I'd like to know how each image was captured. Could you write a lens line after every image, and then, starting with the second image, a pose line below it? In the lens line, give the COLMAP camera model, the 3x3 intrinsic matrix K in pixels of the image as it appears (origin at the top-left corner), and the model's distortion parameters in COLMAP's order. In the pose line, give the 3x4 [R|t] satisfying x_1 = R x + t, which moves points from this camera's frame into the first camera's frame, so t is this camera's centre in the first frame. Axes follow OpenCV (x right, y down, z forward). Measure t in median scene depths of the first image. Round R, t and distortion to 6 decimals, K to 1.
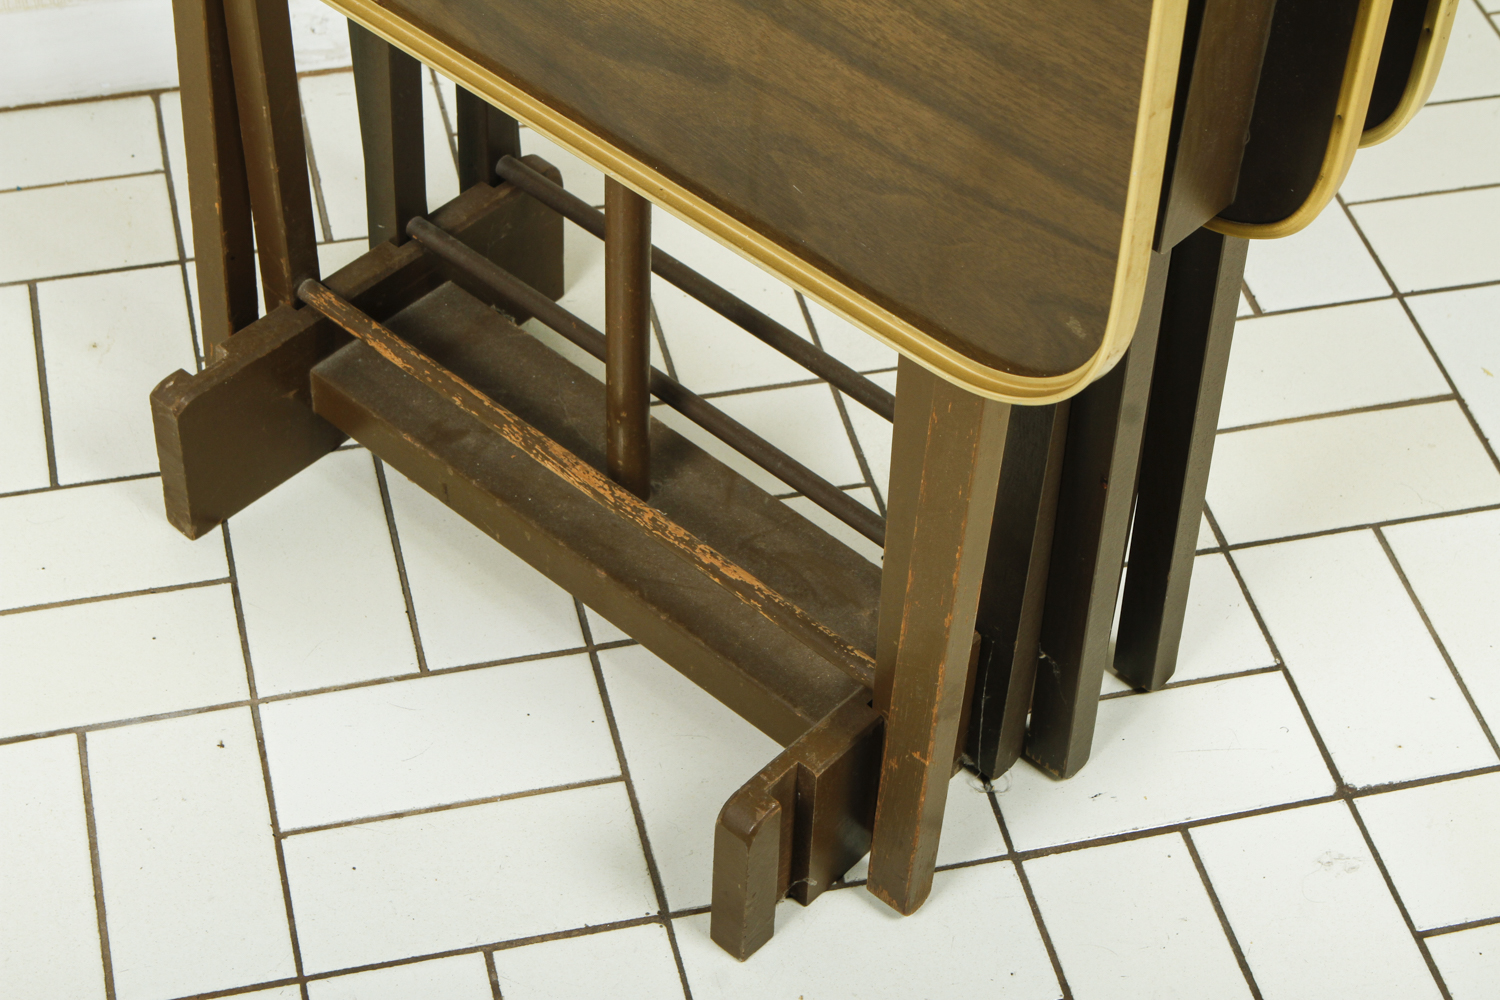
lens RADIAL K [[2983.4, 0, 750.0], [0, 2983.4, 500.0], [0, 0, 1]] dist [-0.015379, 0.003957]
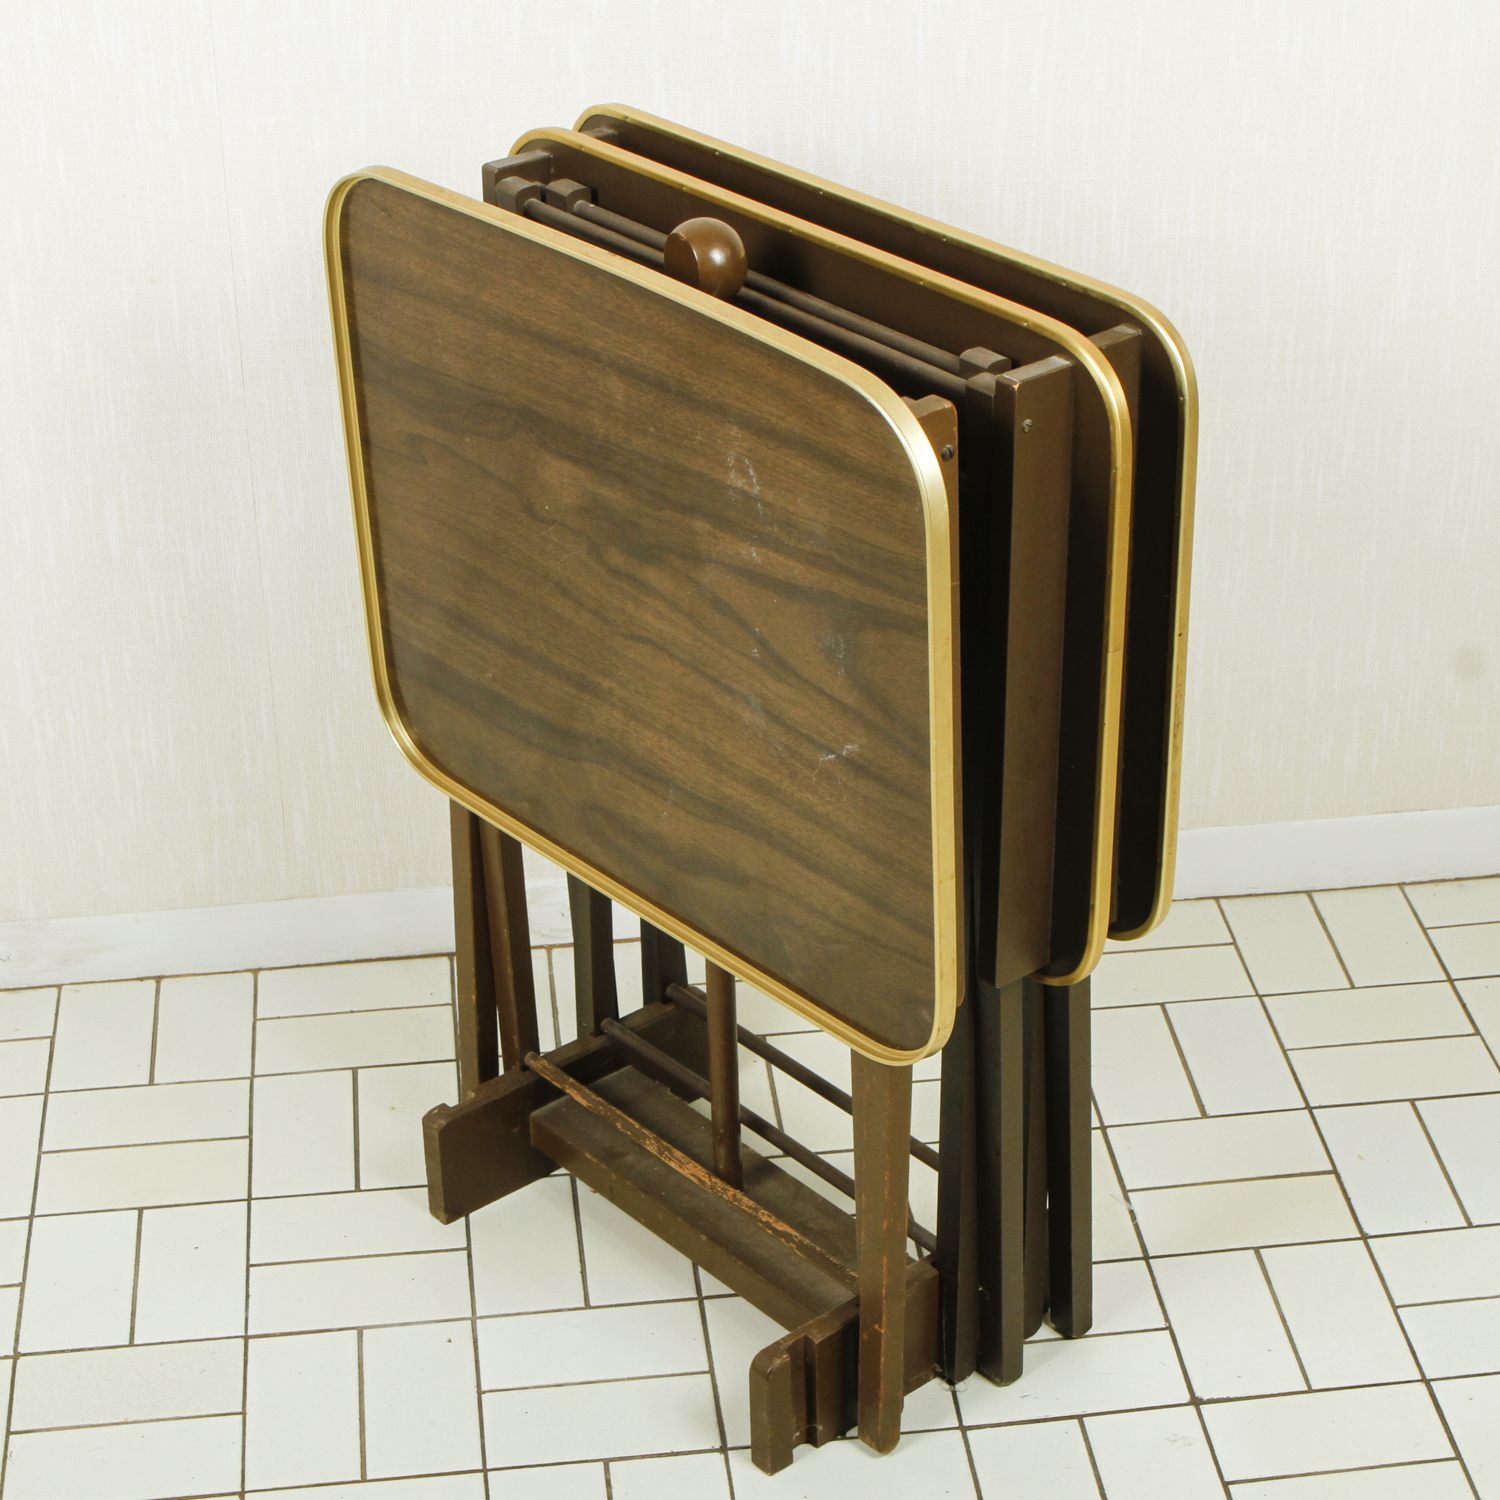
lens RADIAL K [[3302.6, 0, 750.0], [0, 3302.6, 750.0], [0, 0, 1]] dist [-0.056264, -0.279608]
pose [[0.991027, 0.014676, -0.132855, 0.191565], [-0.049124, 0.964384, -0.259906, 0.219193], [0.124308, 0.264100, 0.956451, -0.660299]]
